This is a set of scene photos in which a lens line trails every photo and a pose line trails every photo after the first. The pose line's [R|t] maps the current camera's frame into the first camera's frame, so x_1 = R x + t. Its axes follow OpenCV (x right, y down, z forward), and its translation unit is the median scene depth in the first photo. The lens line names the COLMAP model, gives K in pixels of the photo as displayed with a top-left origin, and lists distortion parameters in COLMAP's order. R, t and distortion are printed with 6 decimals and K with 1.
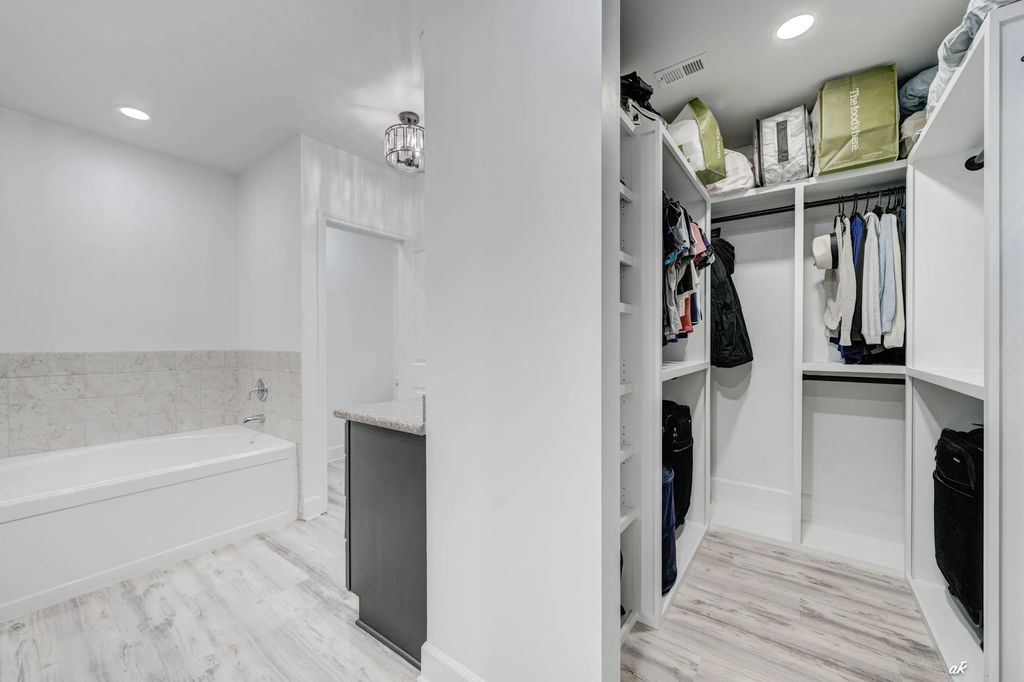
lens RADIAL K [[389.8, 0, 497.6], [0, 389.8, 343.5], [0, 0, 1]] dist [-0.000569, -0.000047]
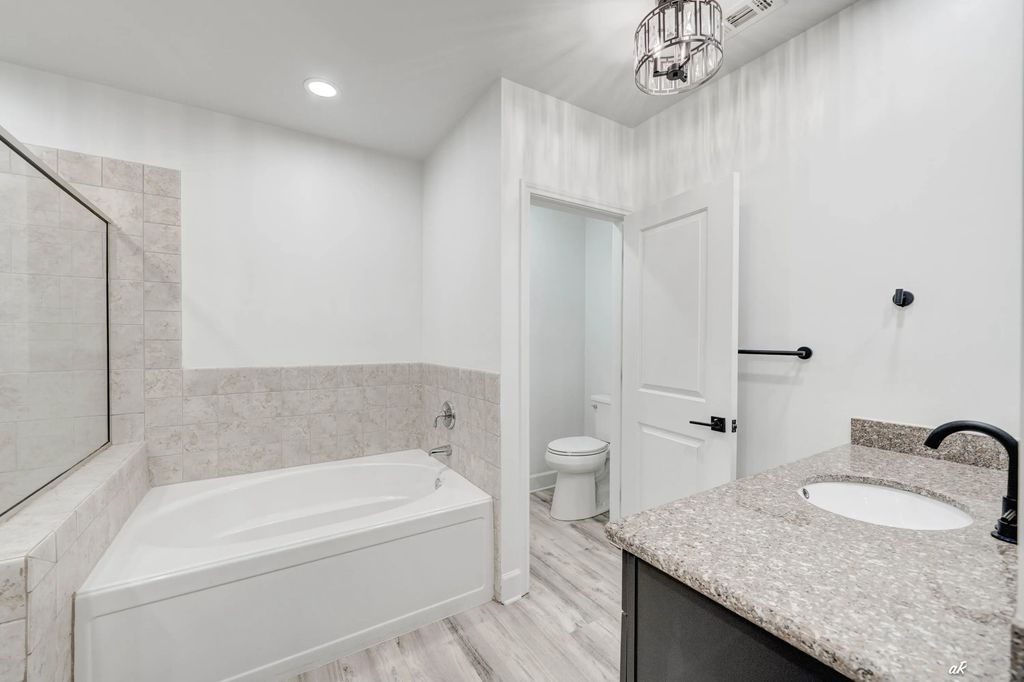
lens RADIAL K [[403.8, 0, 512.0], [0, 403.8, 341.0], [0, 0, 1]] dist [-0.001807, -0.000206]
pose [[0.938891, 0.003483, -0.344197, -0.210249], [-0.004552, 0.999987, -0.002298, -0.038350], [0.344184, 0.003724, 0.938895, 0.279077]]
